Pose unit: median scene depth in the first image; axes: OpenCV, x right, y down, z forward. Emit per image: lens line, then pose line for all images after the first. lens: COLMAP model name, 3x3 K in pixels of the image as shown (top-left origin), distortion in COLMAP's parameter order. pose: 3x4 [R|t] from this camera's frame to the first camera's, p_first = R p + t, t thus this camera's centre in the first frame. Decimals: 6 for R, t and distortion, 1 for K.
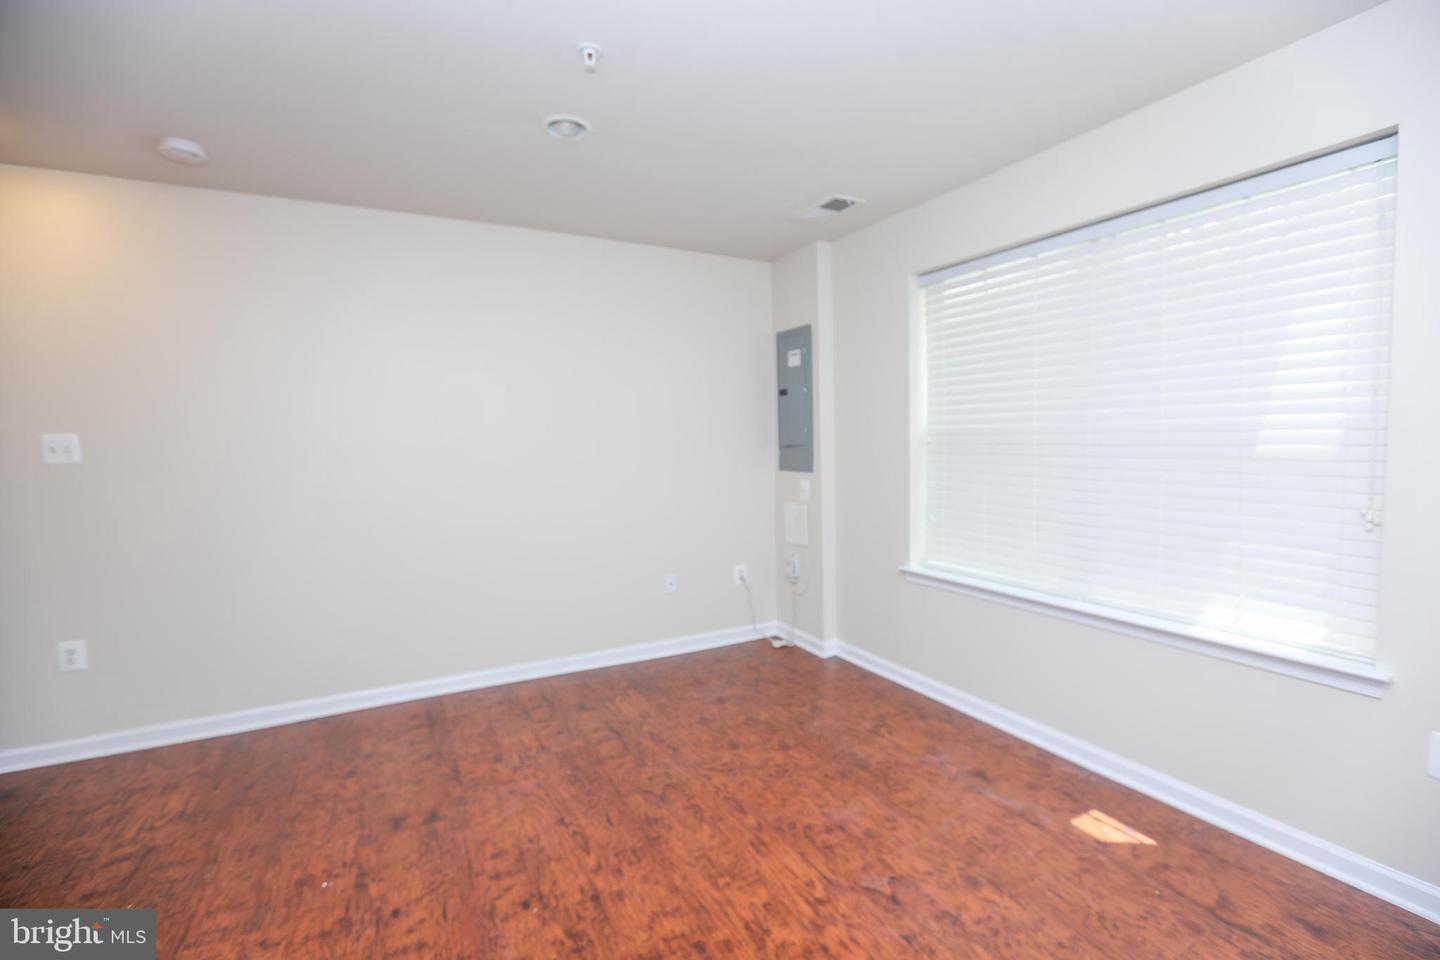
lens RADIAL K [[645.5, 0, 720.0], [0, 645.5, 480.0], [0, 0, 1]] dist [-0.001112, 0.000790]
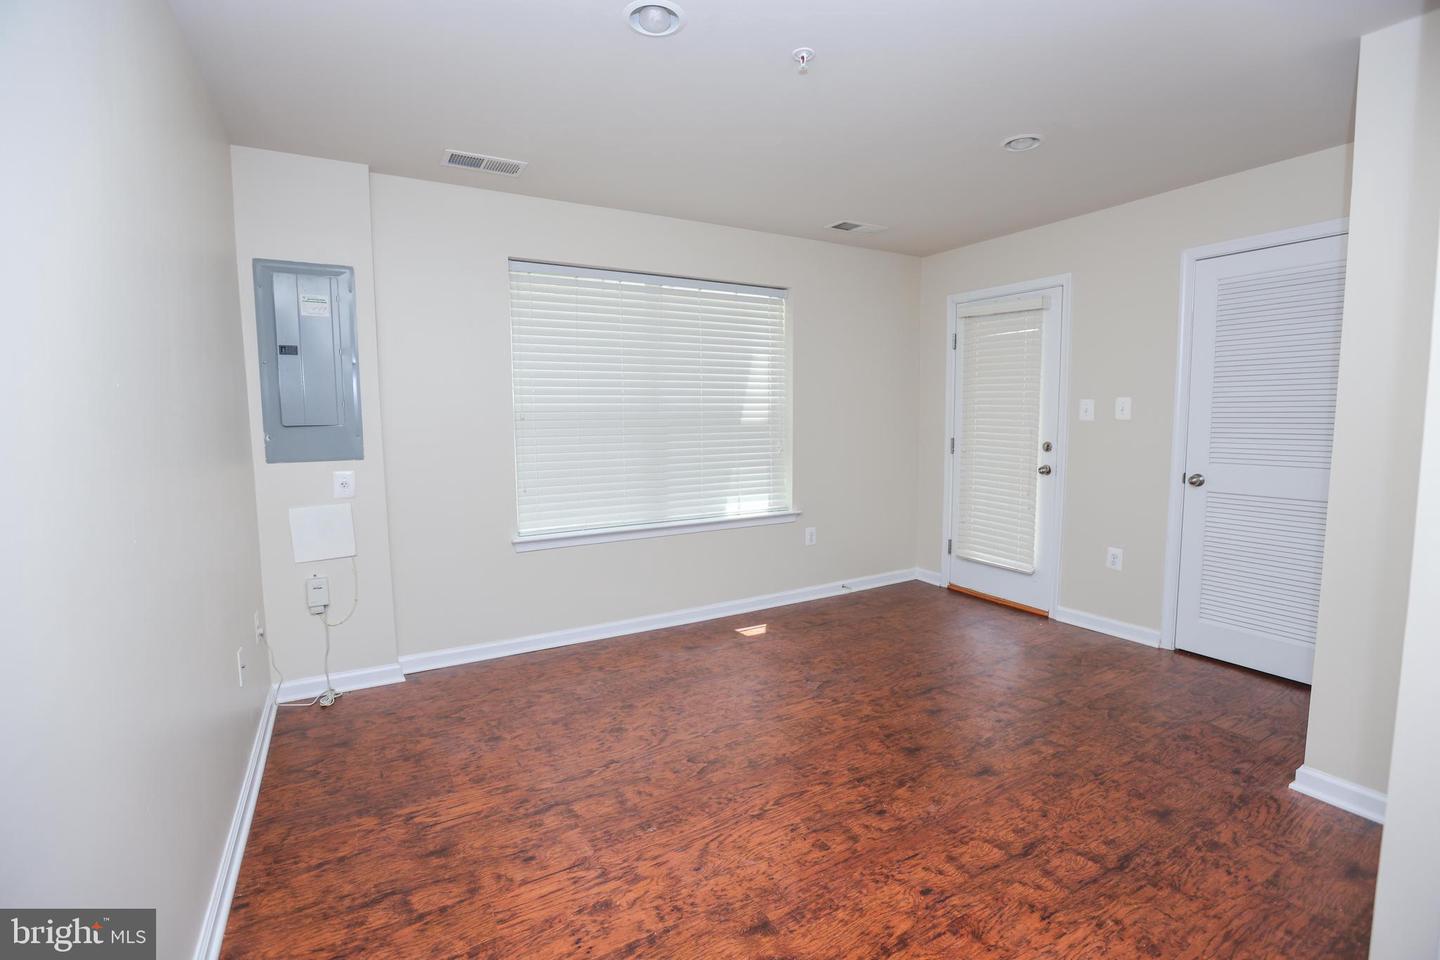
lens RADIAL K [[645.5, 0, 720.0], [0, 645.5, 480.0], [0, 0, 1]] dist [-0.001112, 0.000790]
pose [[-0.048168, -0.067379, 0.996564, -1.117890], [0.050561, 0.996279, 0.069803, -0.030688], [-0.997559, 0.053750, -0.044582, 1.037792]]
